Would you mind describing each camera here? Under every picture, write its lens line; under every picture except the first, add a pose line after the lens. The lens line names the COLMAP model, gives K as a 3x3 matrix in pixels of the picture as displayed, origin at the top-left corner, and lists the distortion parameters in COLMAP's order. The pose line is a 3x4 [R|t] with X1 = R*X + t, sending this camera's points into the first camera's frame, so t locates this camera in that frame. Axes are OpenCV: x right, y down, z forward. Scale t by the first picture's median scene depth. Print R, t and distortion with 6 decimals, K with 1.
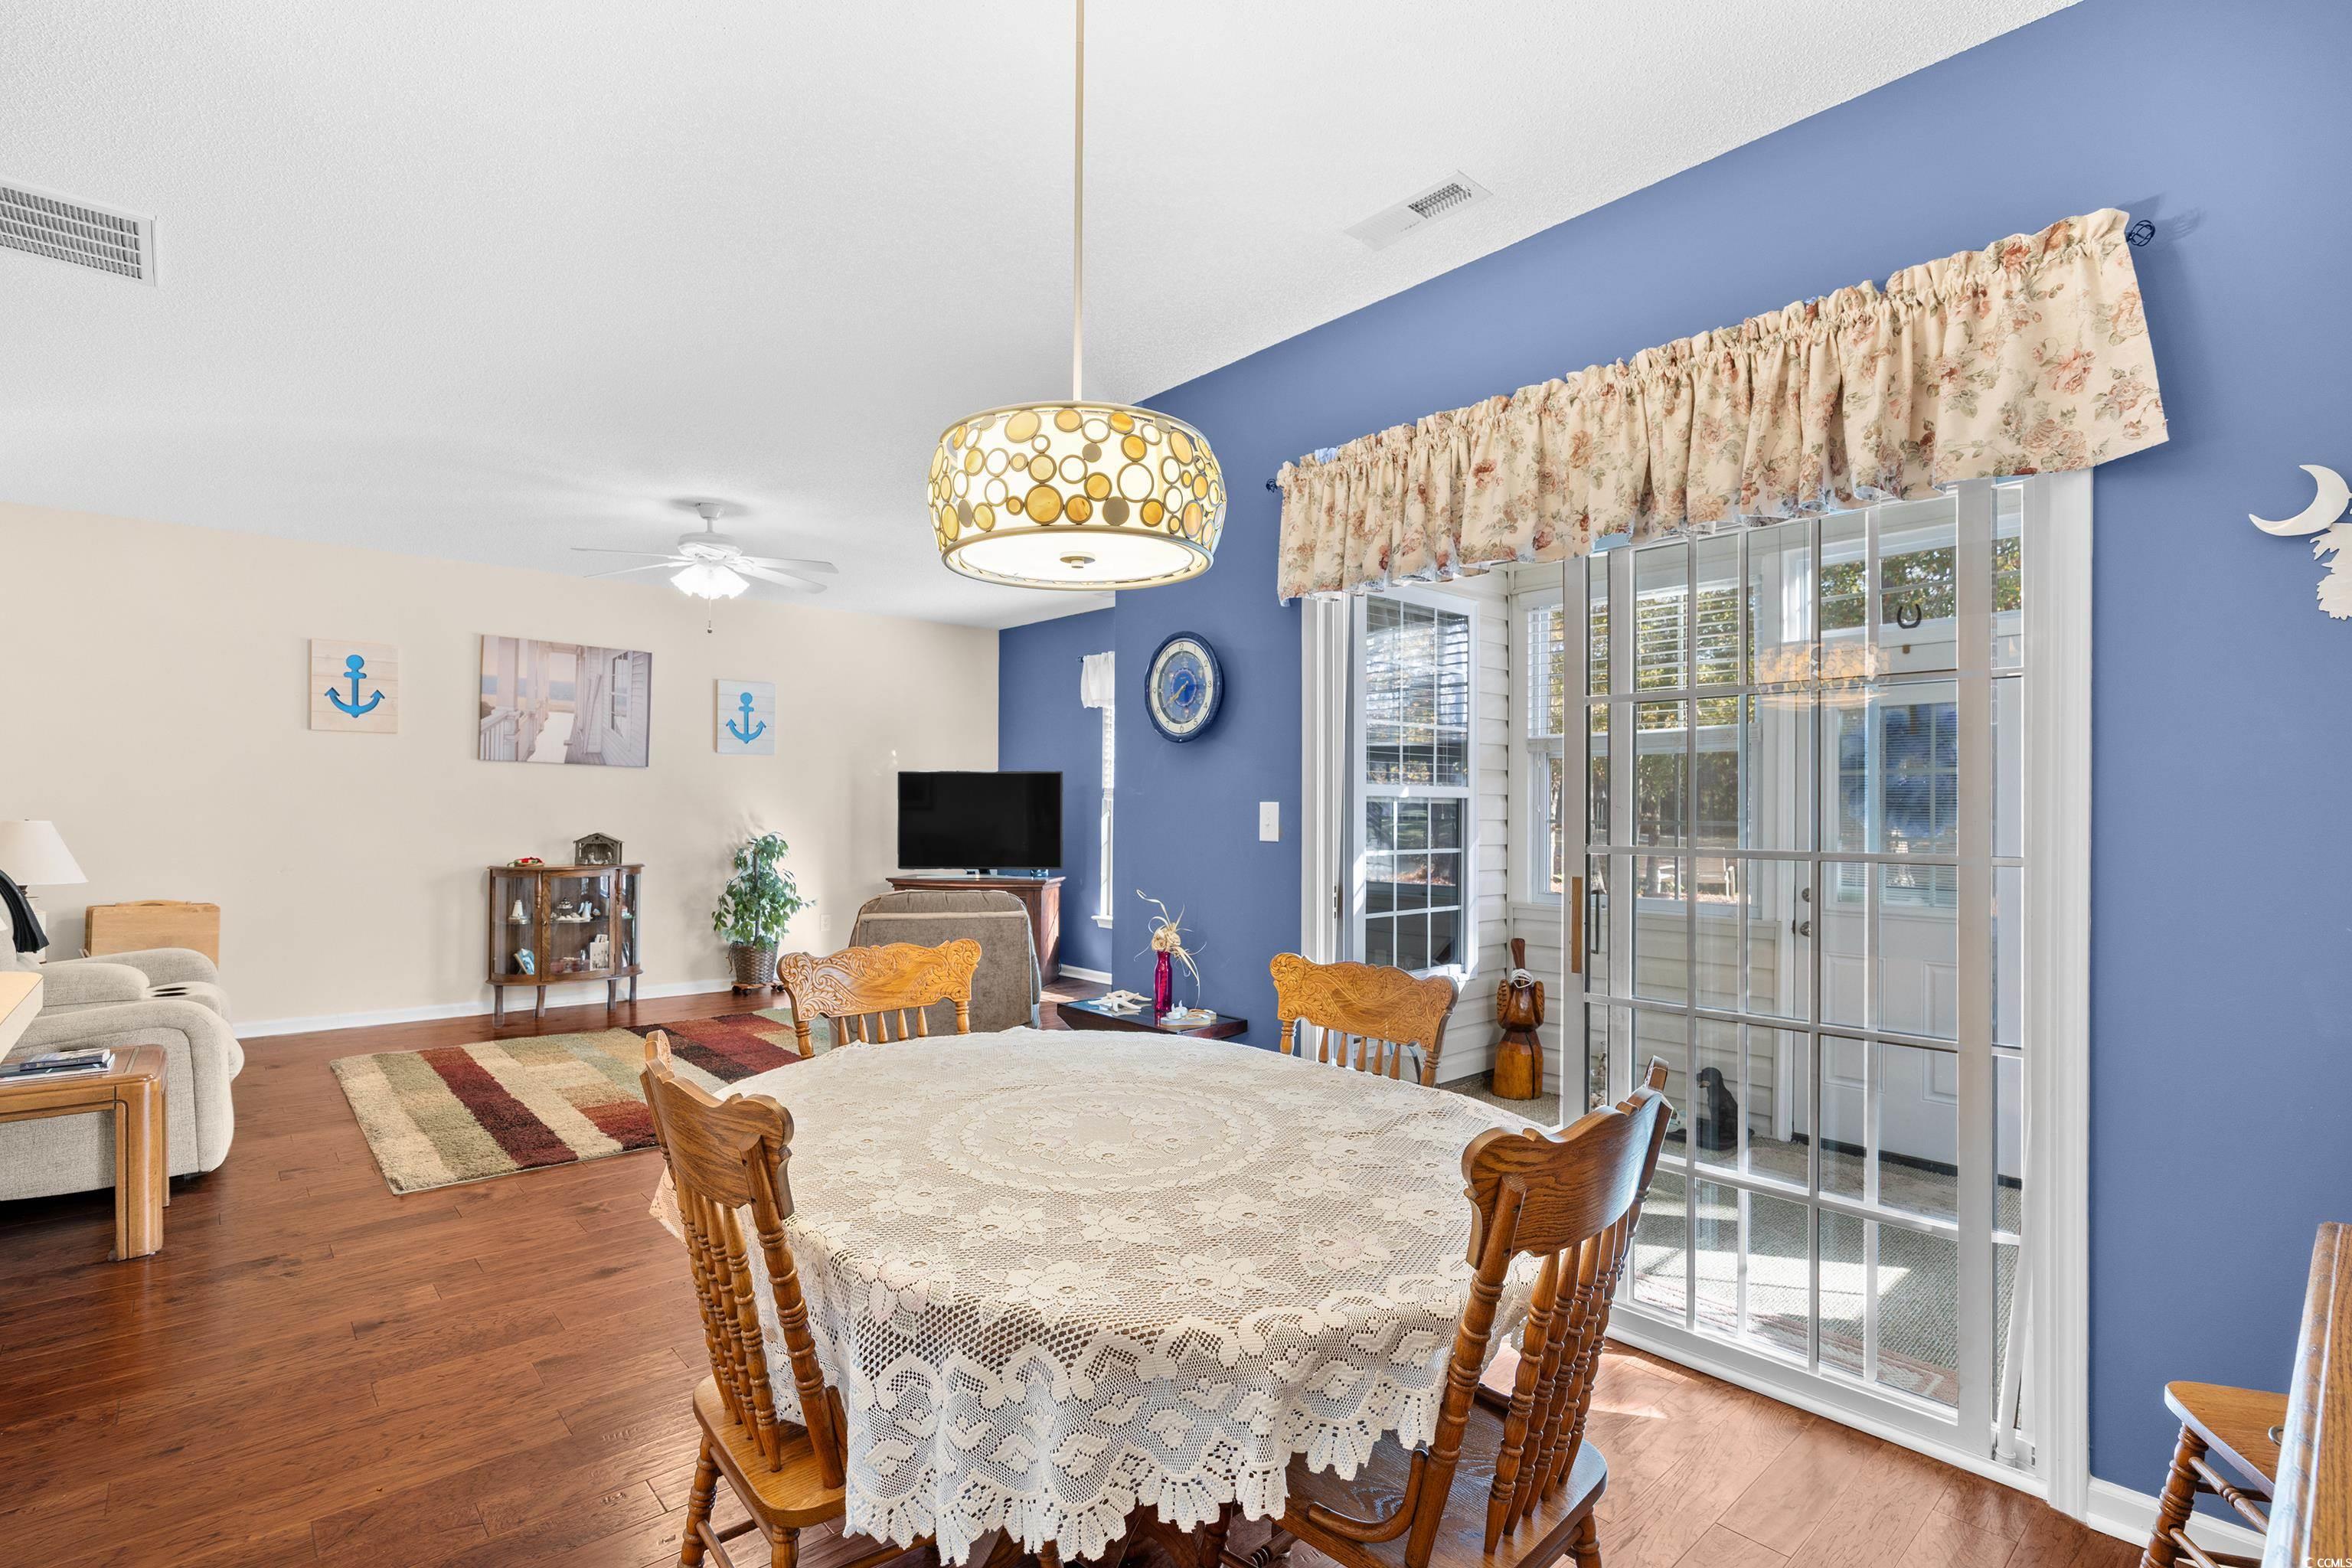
lens RADIAL K [[1084.9, 0, 1176.7], [0, 1084.9, 802.9], [0, 0, 1]] dist [-0.014379, 0.002017]
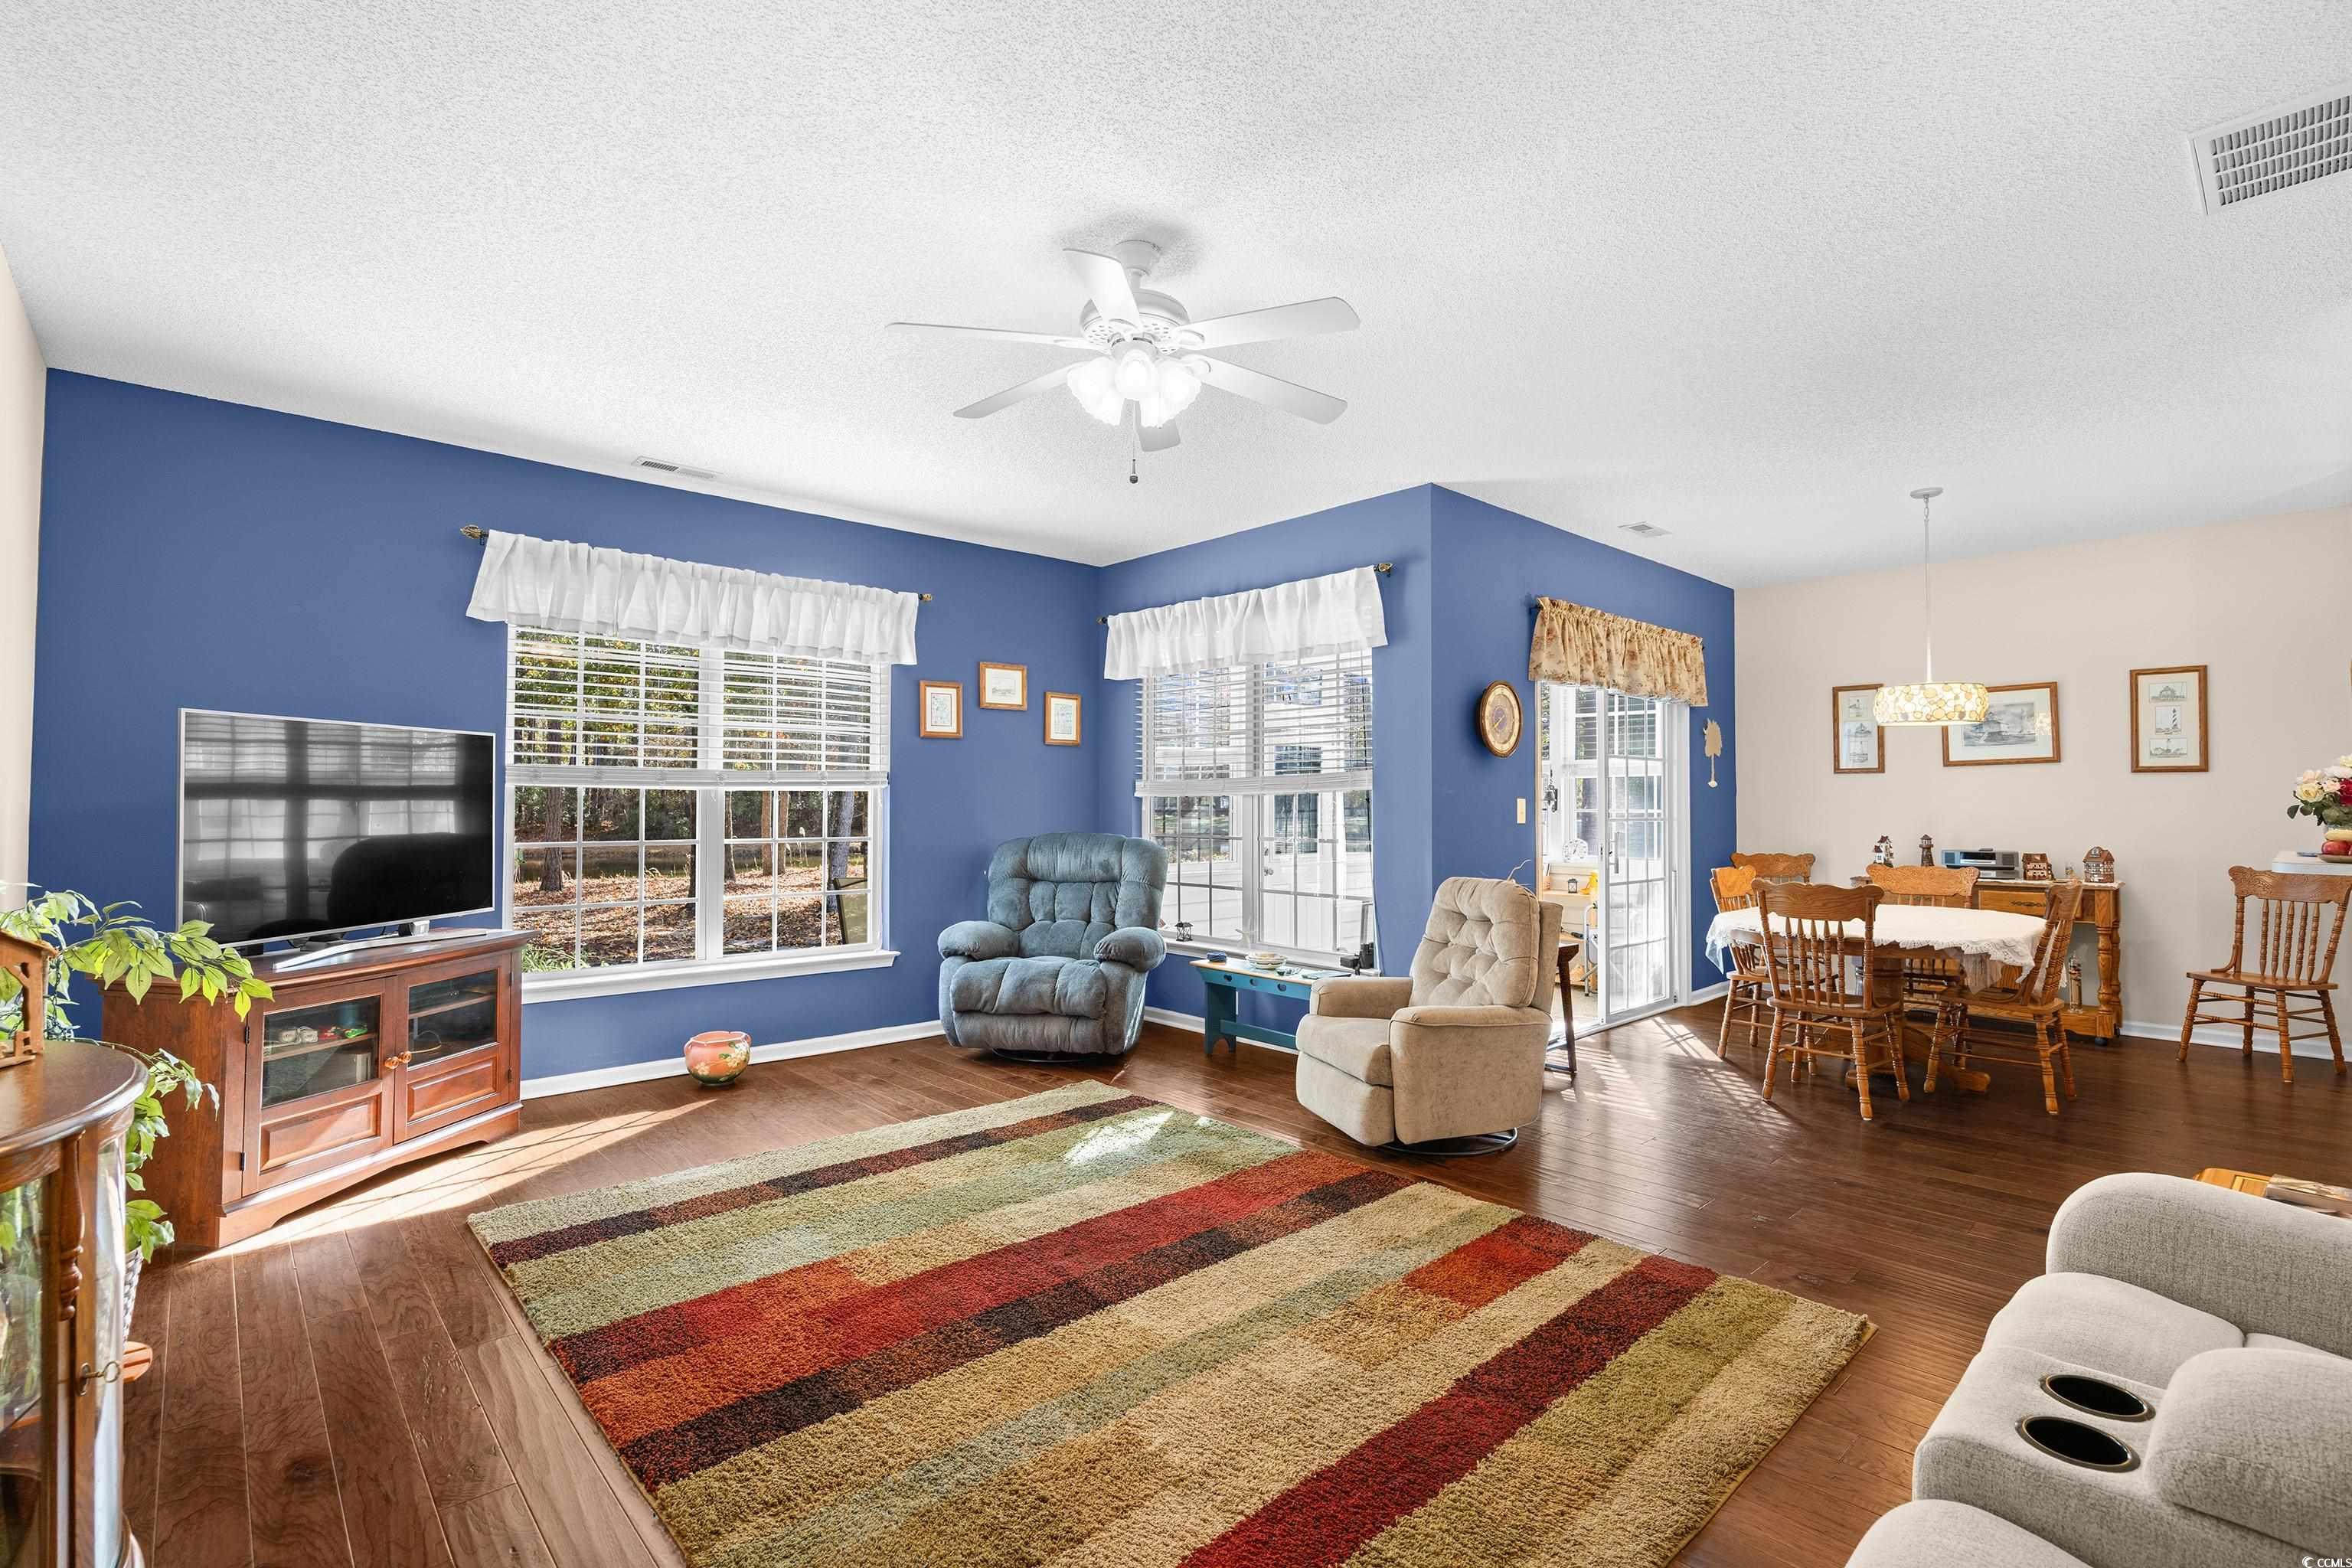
lens RADIAL K [[1084.9, 0, 1172.0], [0, 1084.9, 783.7], [0, 0, 1]] dist [-0.014379, 0.002017]
pose [[-0.008217, 0.012400, 0.999889, -0.768552], [-0.009354, 0.999878, -0.012477, 0.000513], [-0.999922, -0.009455, -0.008100, 0.780041]]
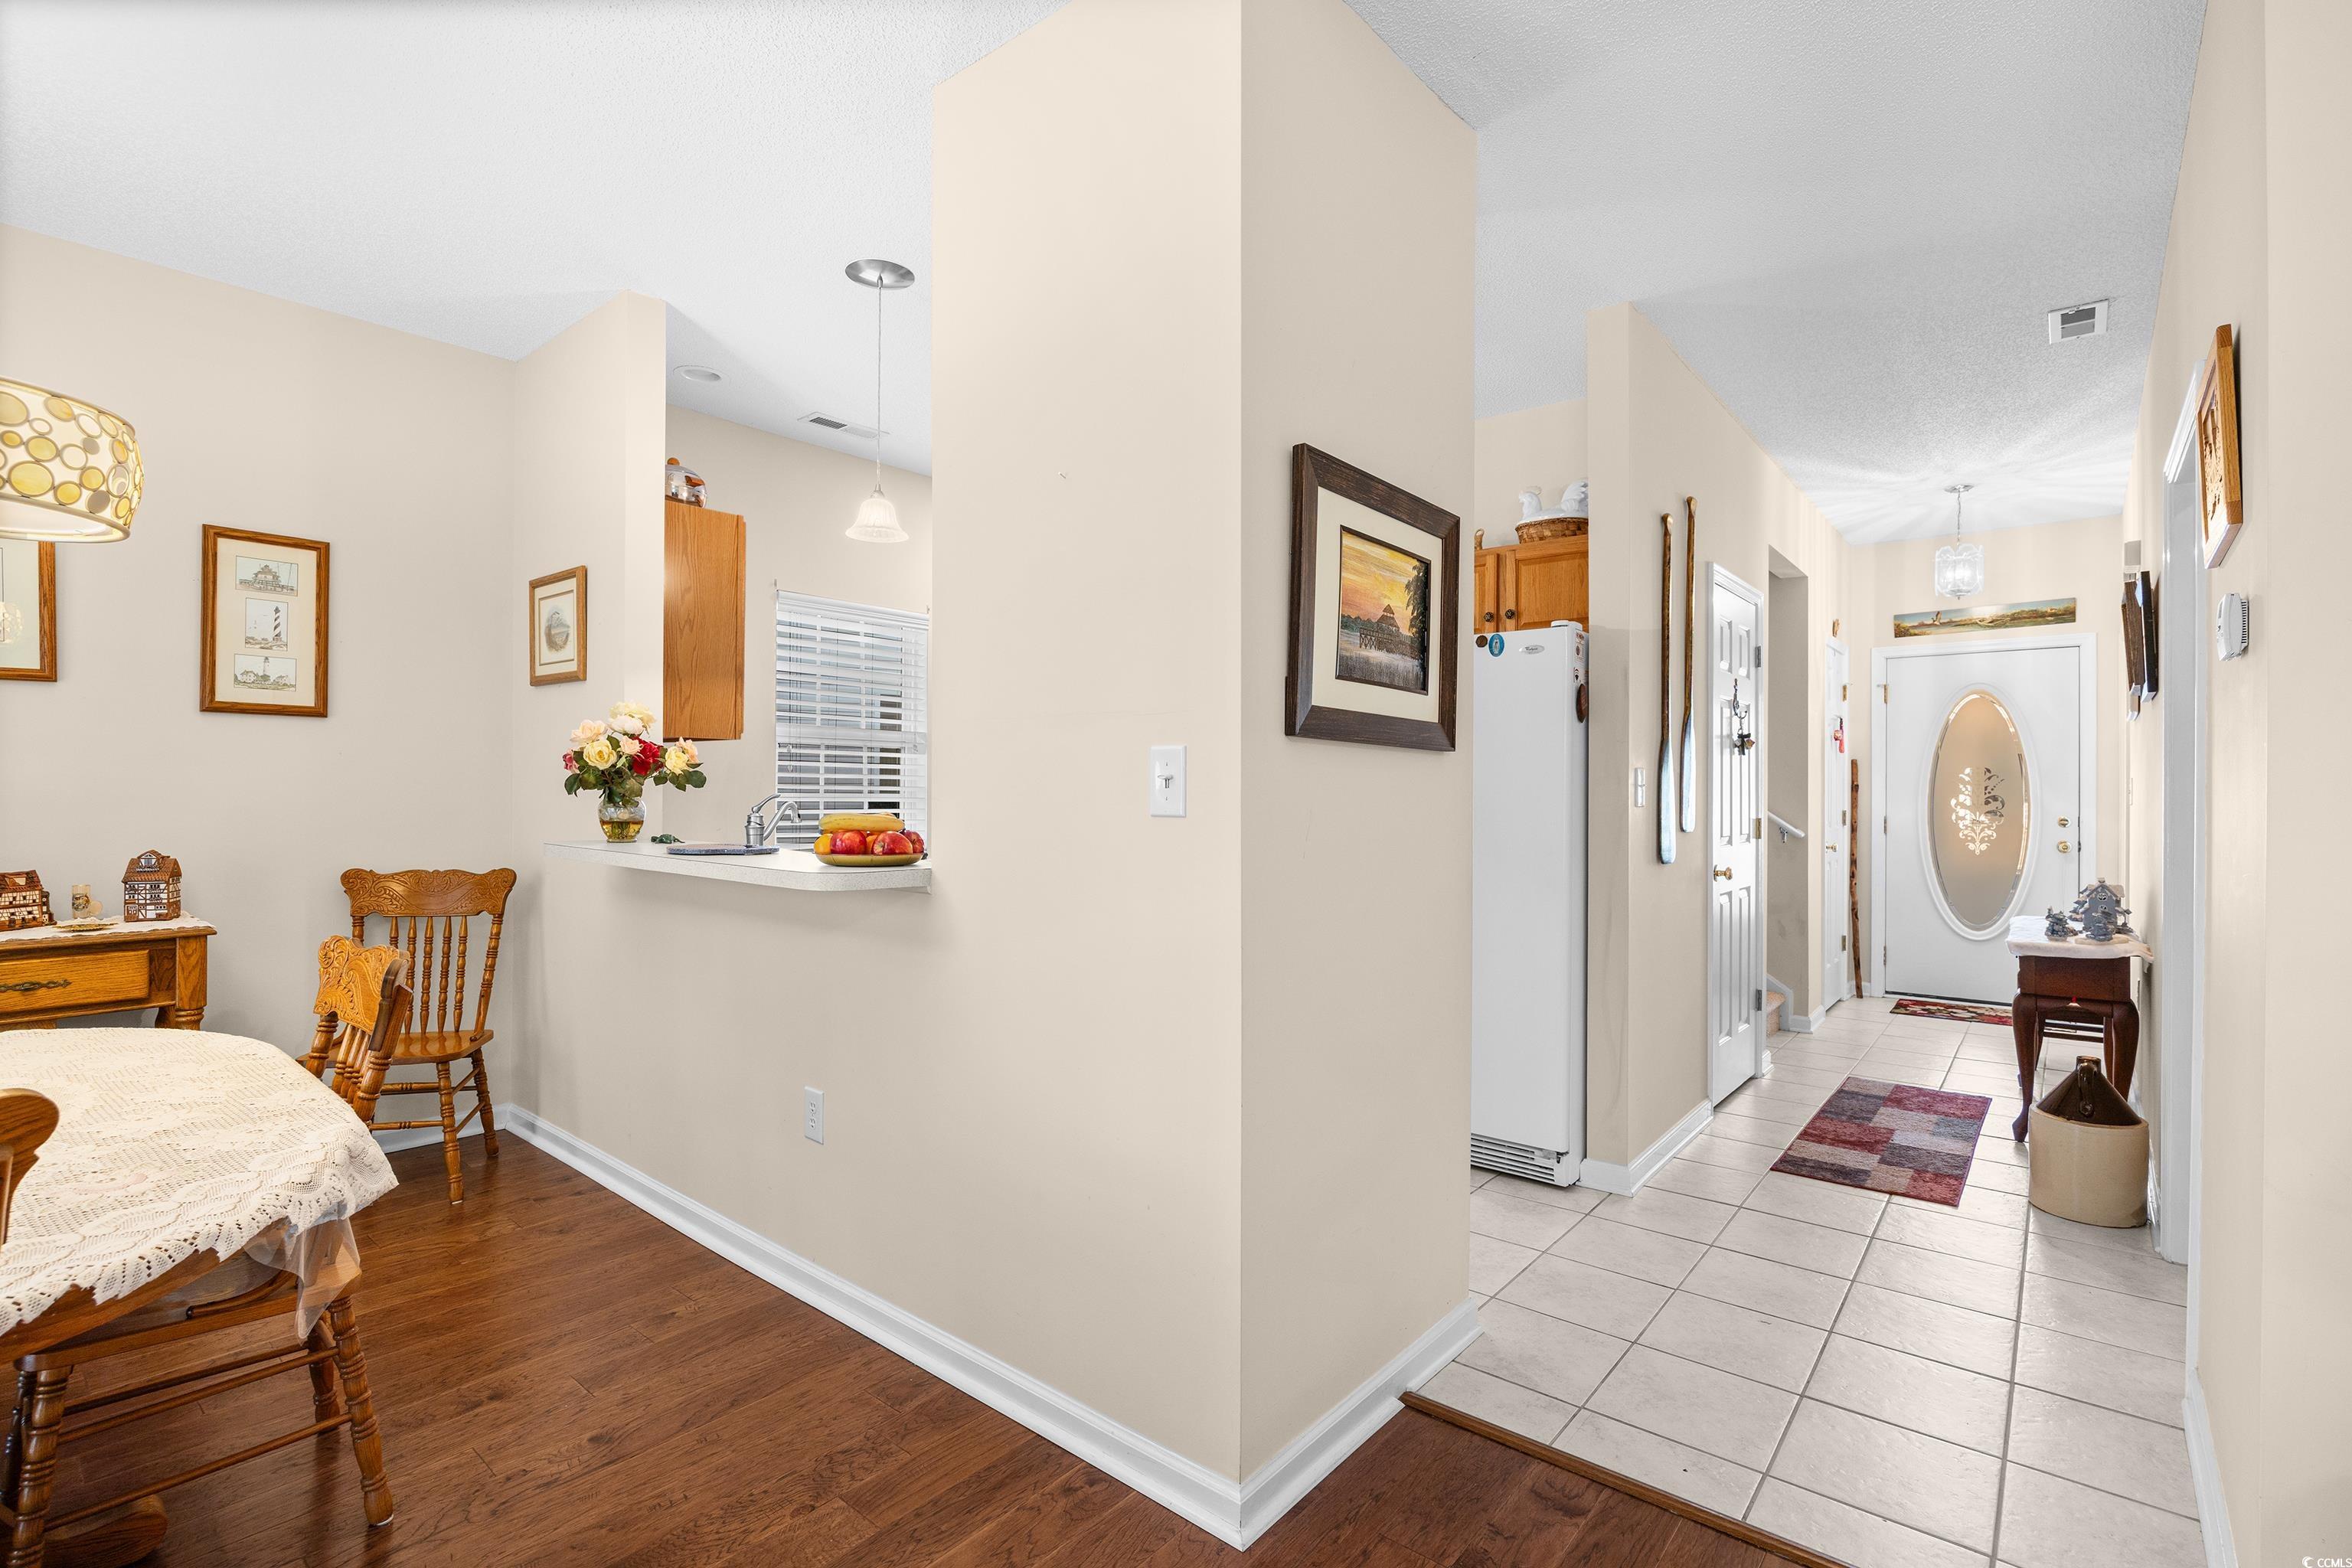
lens RADIAL K [[1084.9, 0, 1173.2], [0, 1084.9, 789.4], [0, 0, 1]] dist [-0.014379, 0.002017]
pose [[-0.990362, -0.014647, -0.137729, -0.265712], [-0.013436, 0.999863, -0.009719, 0.006542], [0.137853, -0.007775, -0.990422, 0.525357]]
